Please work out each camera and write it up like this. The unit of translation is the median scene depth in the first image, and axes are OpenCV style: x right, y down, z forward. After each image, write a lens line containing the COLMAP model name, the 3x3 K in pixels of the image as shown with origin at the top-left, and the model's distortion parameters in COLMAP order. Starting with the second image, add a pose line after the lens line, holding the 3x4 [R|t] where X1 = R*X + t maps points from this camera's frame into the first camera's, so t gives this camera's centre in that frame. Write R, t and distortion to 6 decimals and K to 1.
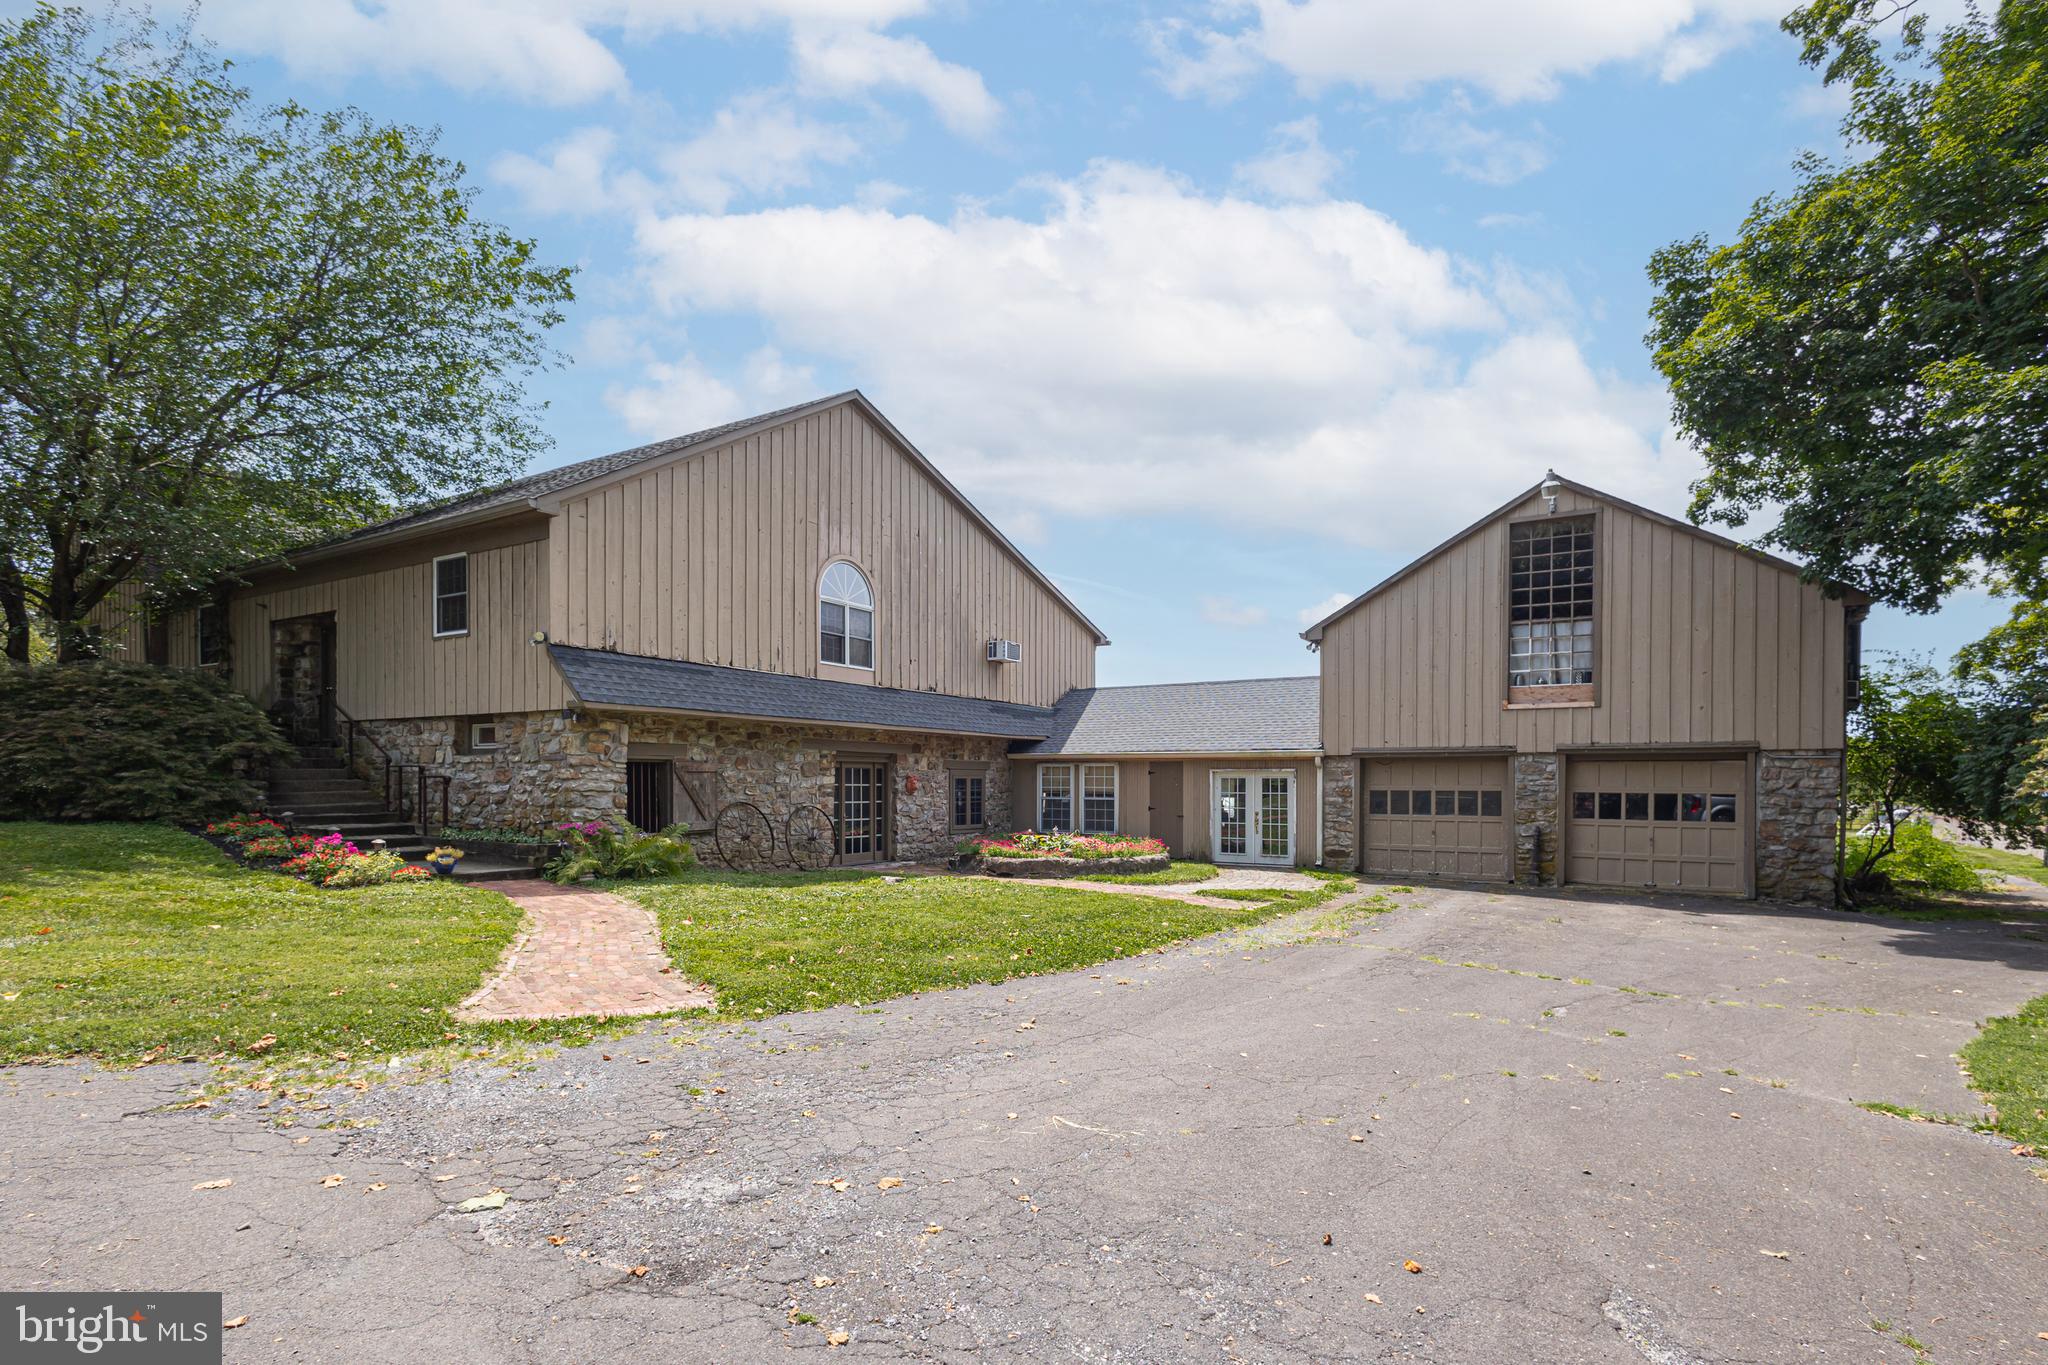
lens RADIAL K [[925.7, 0, 1026.4], [0, 925.7, 790.3], [0, 0, 1]] dist [0.002186, 0.000401]
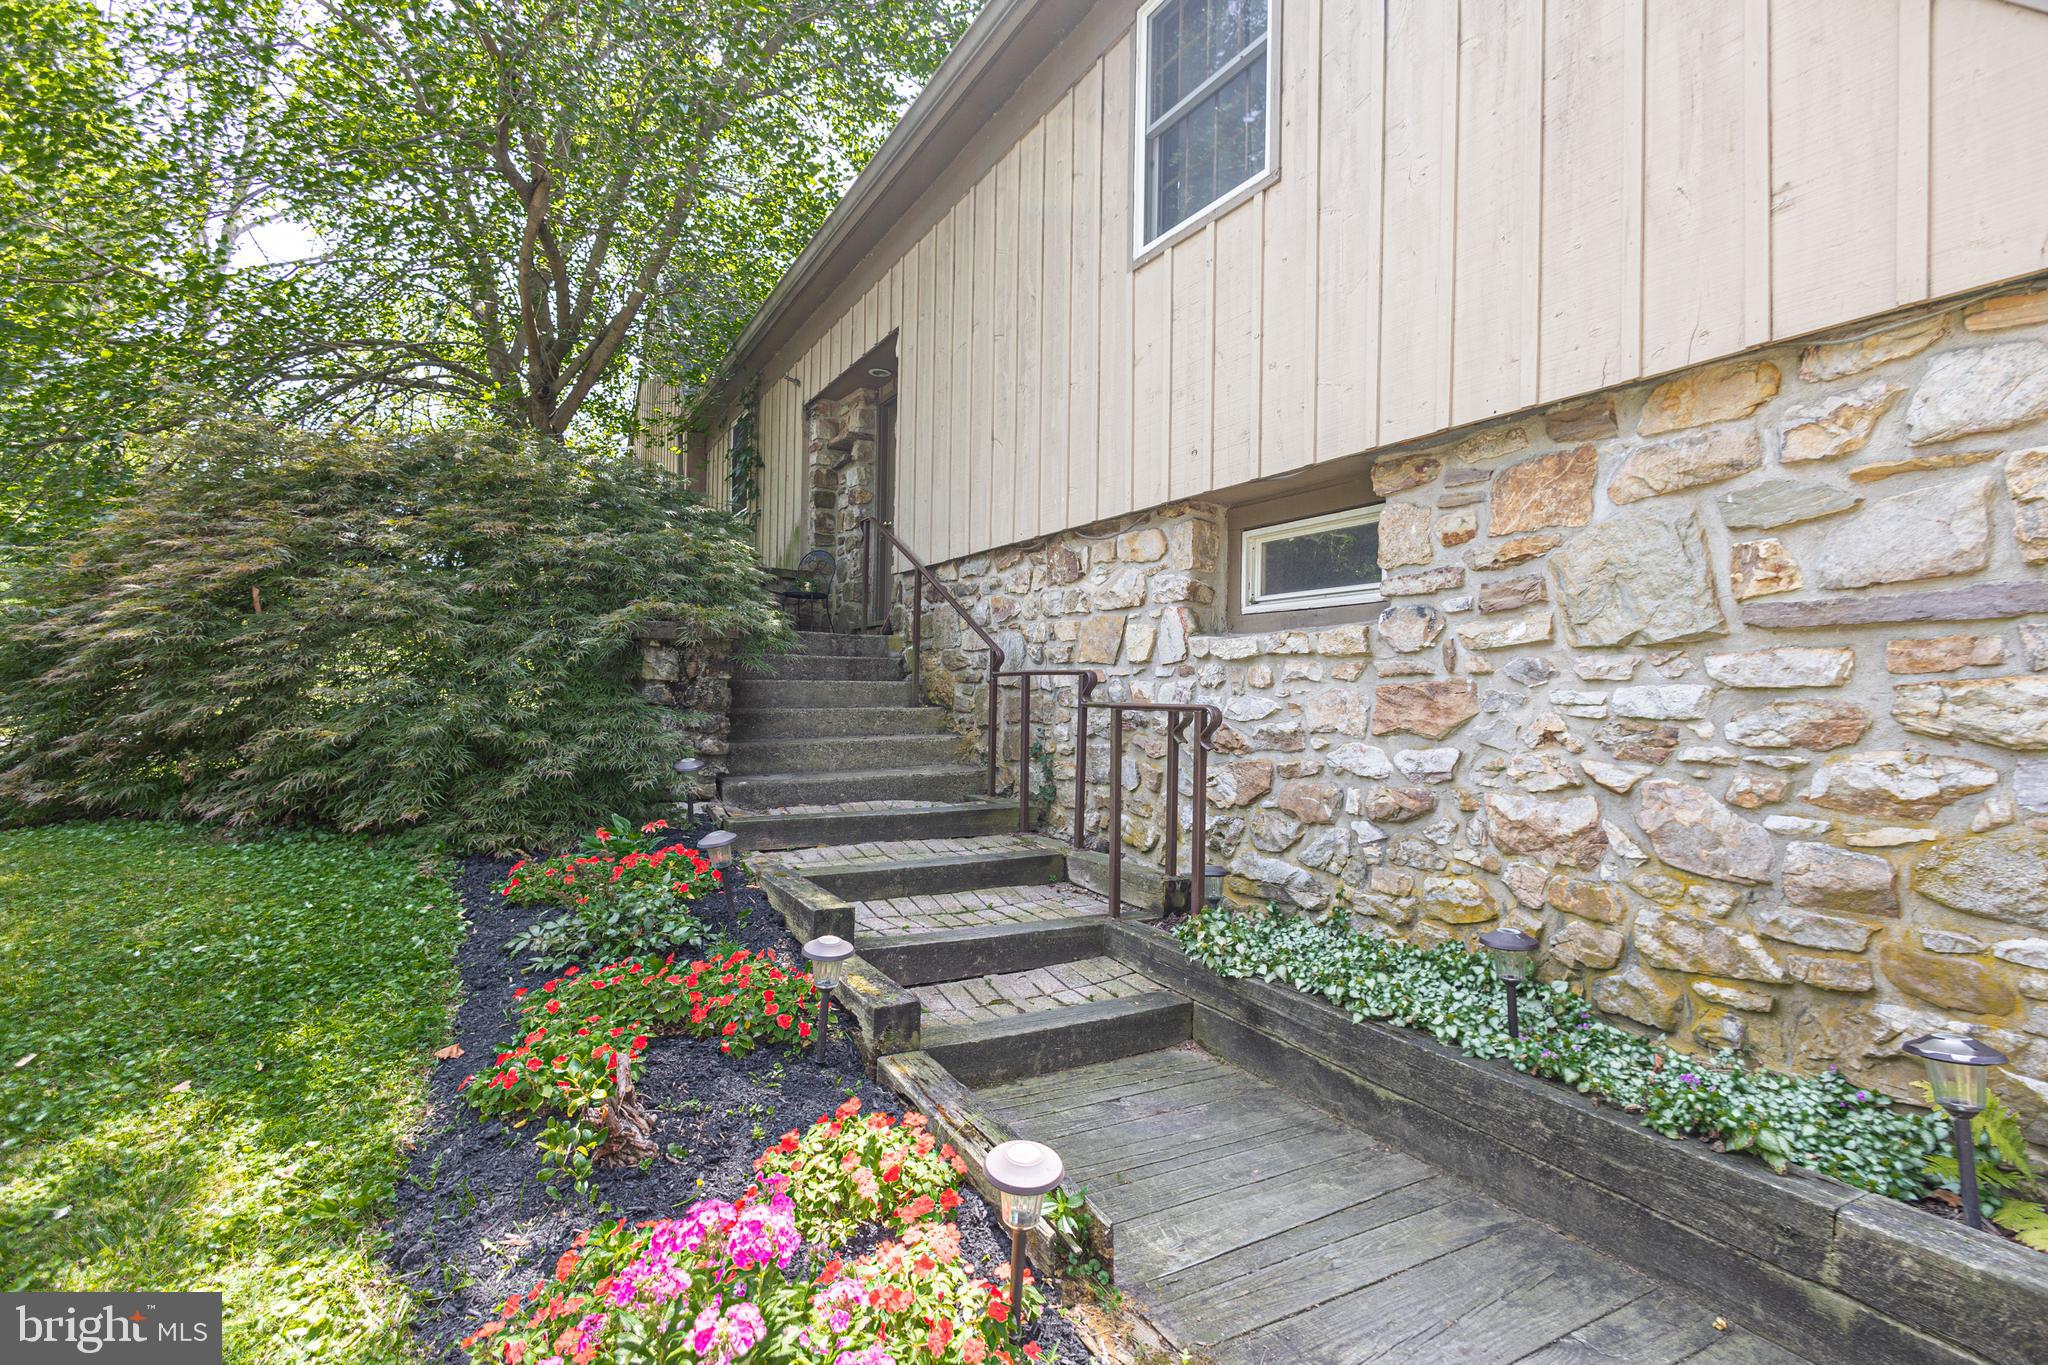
lens RADIAL K [[976.4, 0, 1024.0], [0, 976.4, 682.5], [0, 0, 1]] dist [-0.000442, -0.000005]
pose [[0.861135, 0.002887, -0.508368, -0.496433], [-0.018919, 0.999473, -0.026372, -0.012926], [0.508024, 0.032328, 0.860736, 0.692087]]
